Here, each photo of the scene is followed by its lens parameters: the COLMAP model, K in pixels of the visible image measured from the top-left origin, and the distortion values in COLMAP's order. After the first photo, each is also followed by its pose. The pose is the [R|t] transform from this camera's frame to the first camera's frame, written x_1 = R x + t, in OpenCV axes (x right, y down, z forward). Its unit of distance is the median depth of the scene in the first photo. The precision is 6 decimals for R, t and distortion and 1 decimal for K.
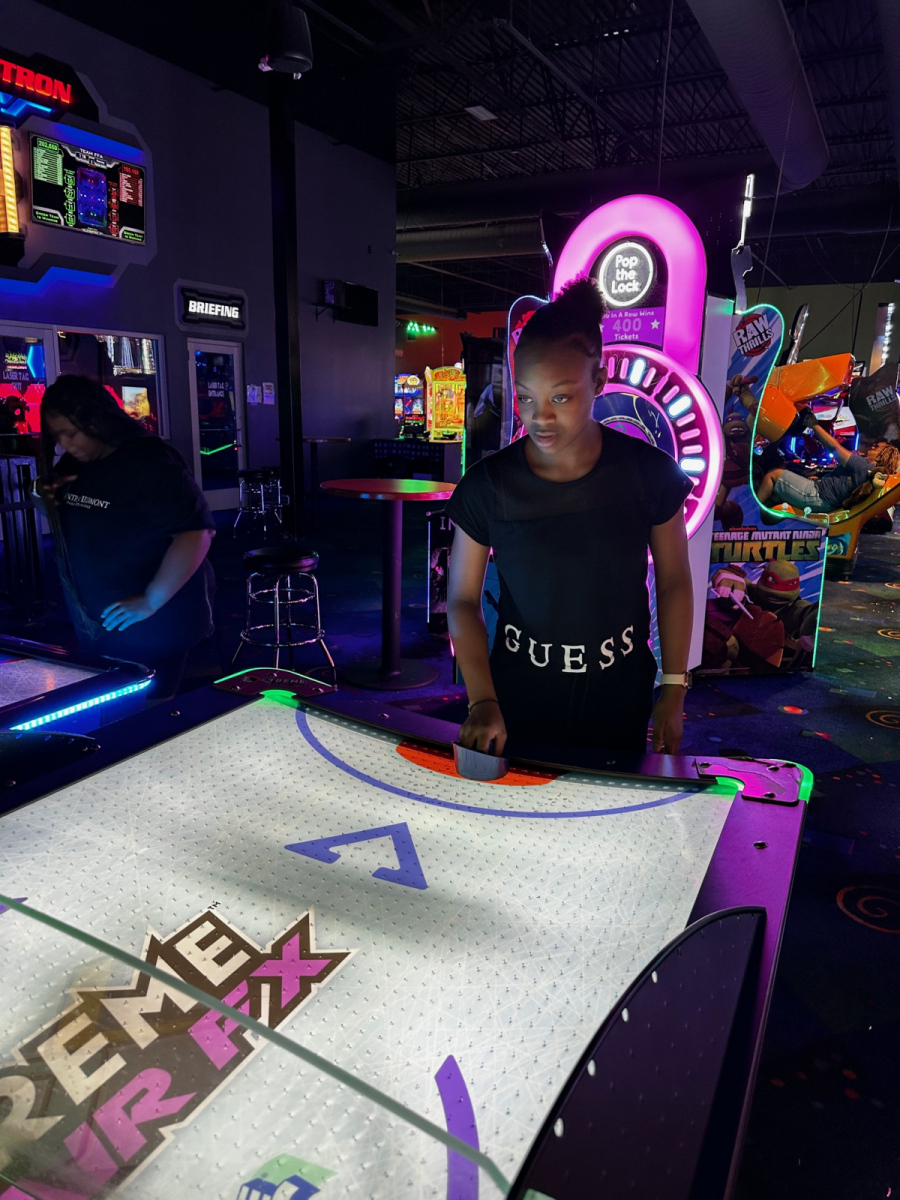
lens RADIAL K [[852.0, 0, 450.0], [0, 852.0, 600.0], [0, 0, 1]] dist [0.060974, -0.091177]
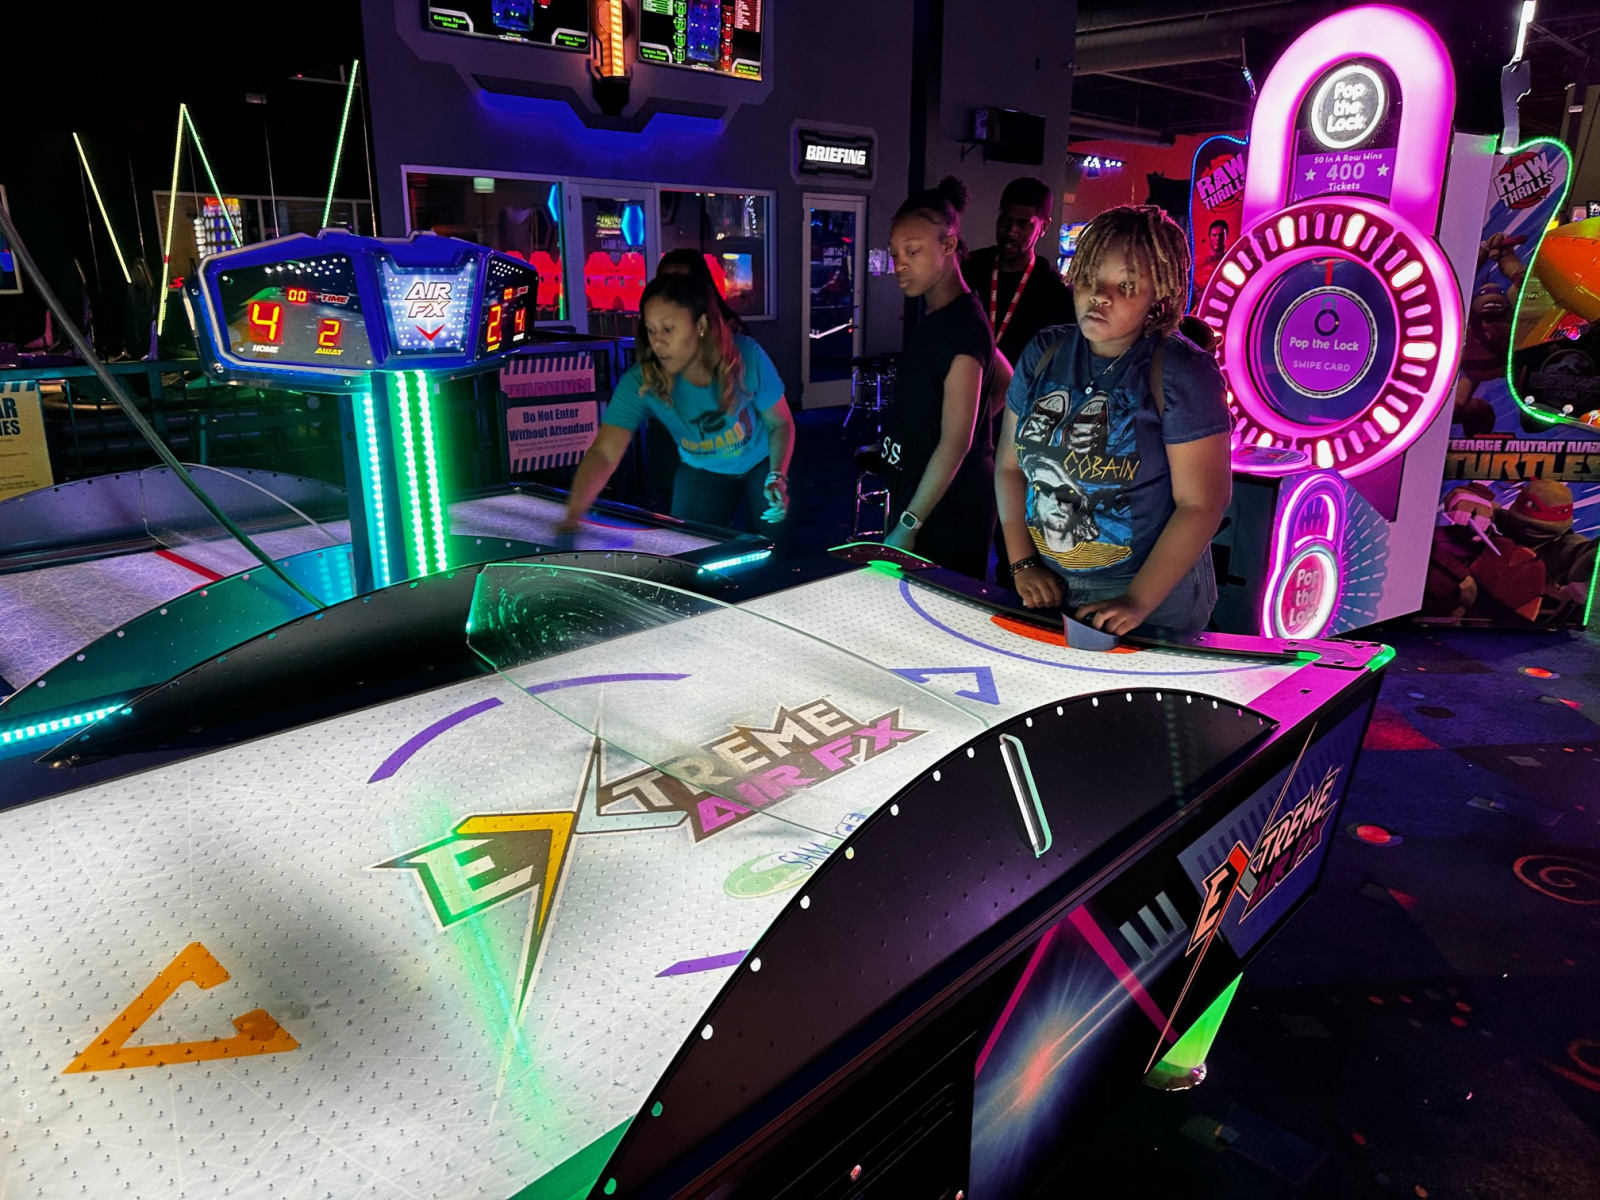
lens RADIAL K [[1136.0, 0, 800.0], [0, 1136.0, 600.0], [0, 0, 1]] dist [0.060974, -0.091177]
pose [[0.960007, 0.067629, -0.271684, 0.036464], [-0.051618, 0.996506, 0.065660, 0.028559], [0.275175, -0.049011, 0.960144, -0.167225]]
